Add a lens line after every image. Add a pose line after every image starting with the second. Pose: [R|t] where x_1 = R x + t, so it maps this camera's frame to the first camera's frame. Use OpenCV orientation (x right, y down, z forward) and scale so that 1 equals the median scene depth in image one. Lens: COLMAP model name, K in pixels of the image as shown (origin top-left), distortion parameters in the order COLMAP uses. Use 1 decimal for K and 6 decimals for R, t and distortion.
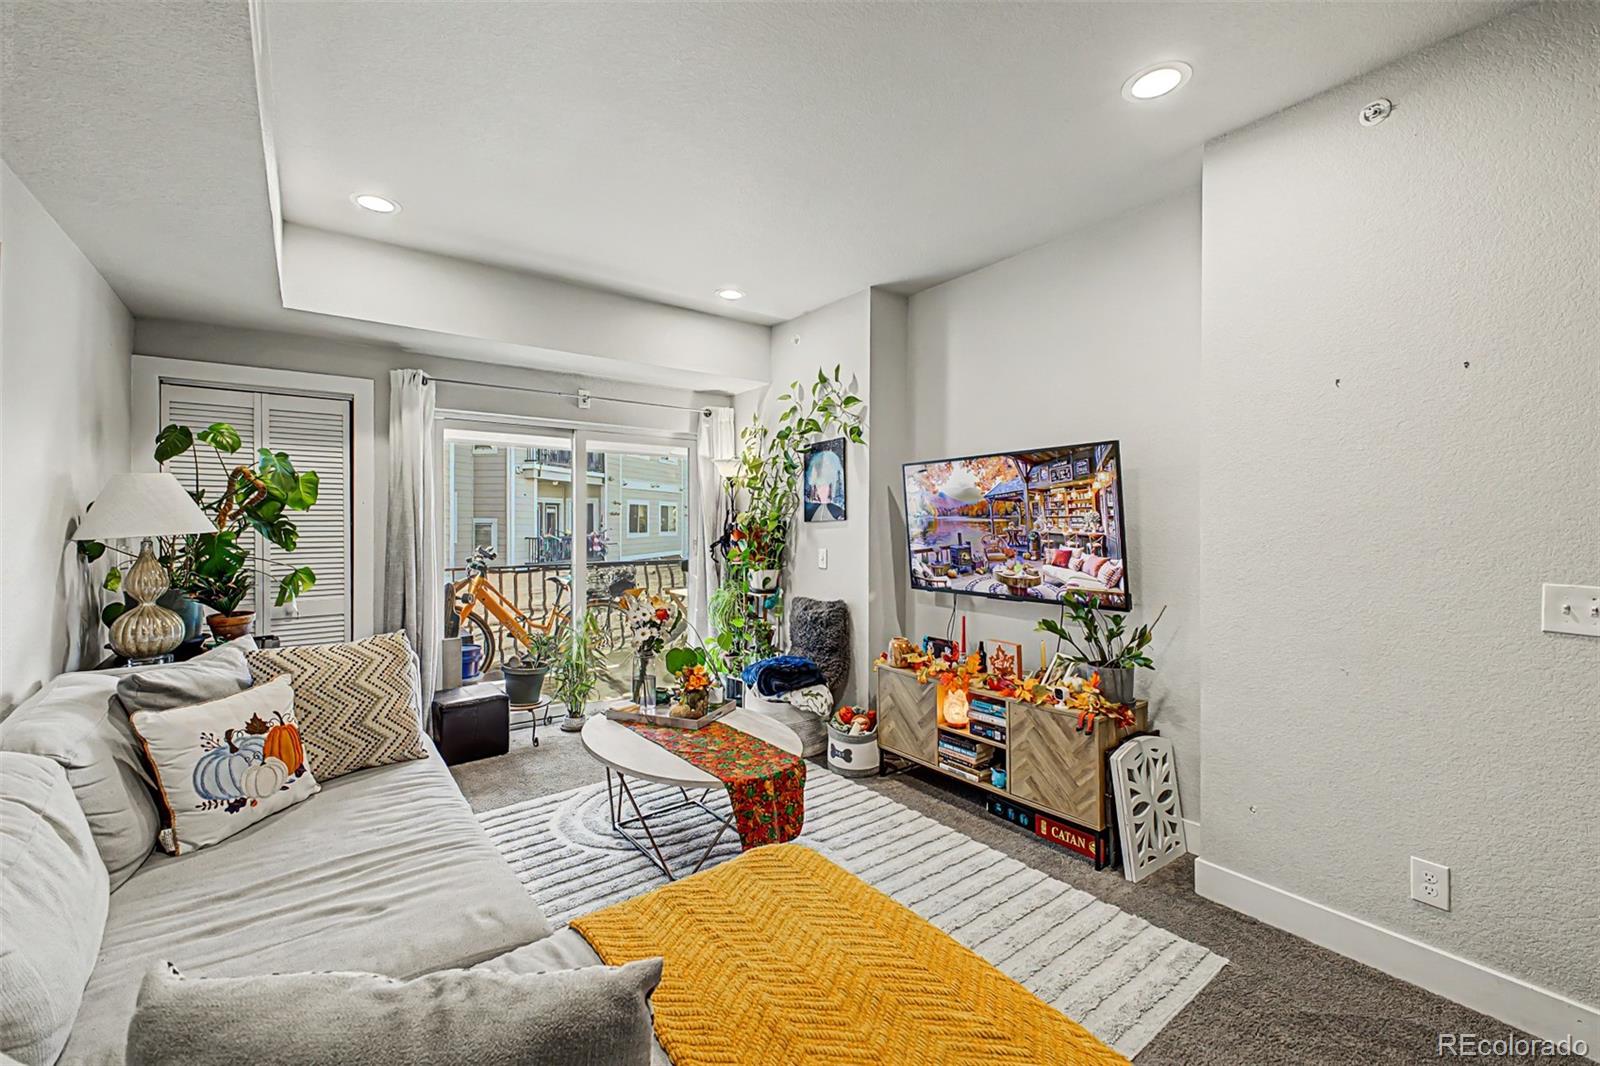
lens RADIAL K [[646.7, 0, 788.1], [0, 646.7, 518.0], [0, 0, 1]] dist [0.013519, -0.002569]
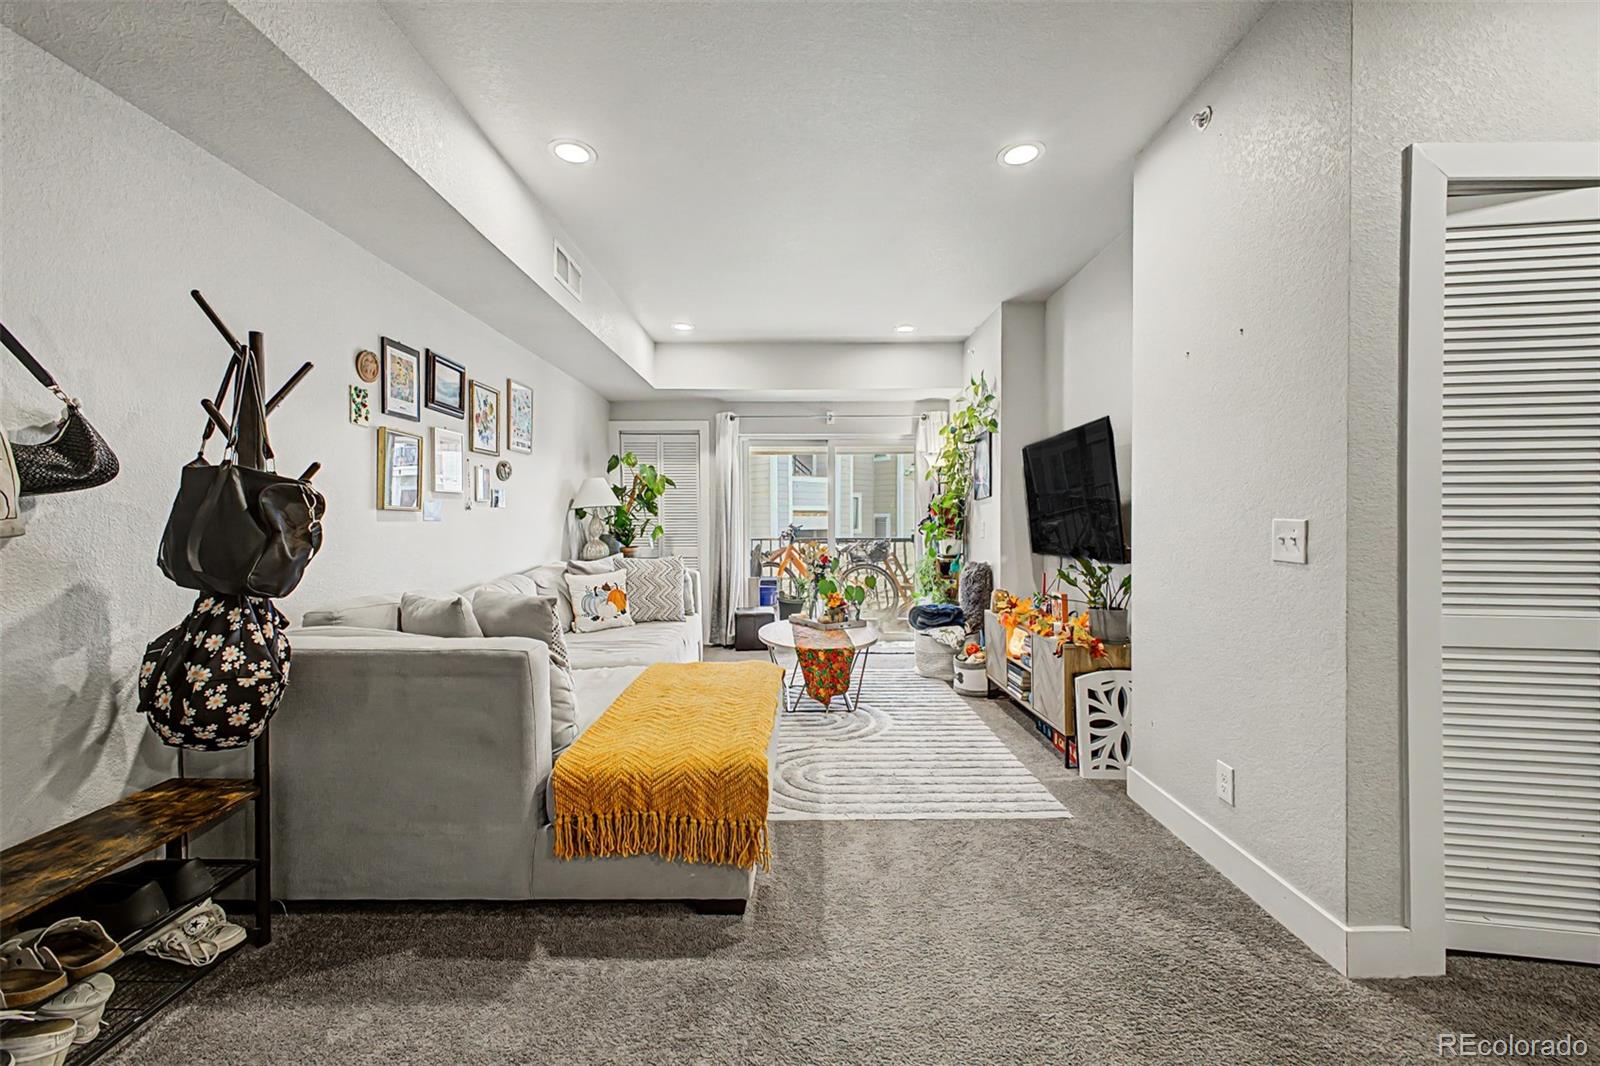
lens RADIAL K [[646.7, 0, 811.1], [0, 646.7, 525.4], [0, 0, 1]] dist [0.013519, -0.002569]
pose [[0.800233, 0.002244, -0.599684, 0.629342], [0.002943, 0.999966, 0.007669, 0.053051], [0.599681, -0.007901, 0.800200, -0.207255]]
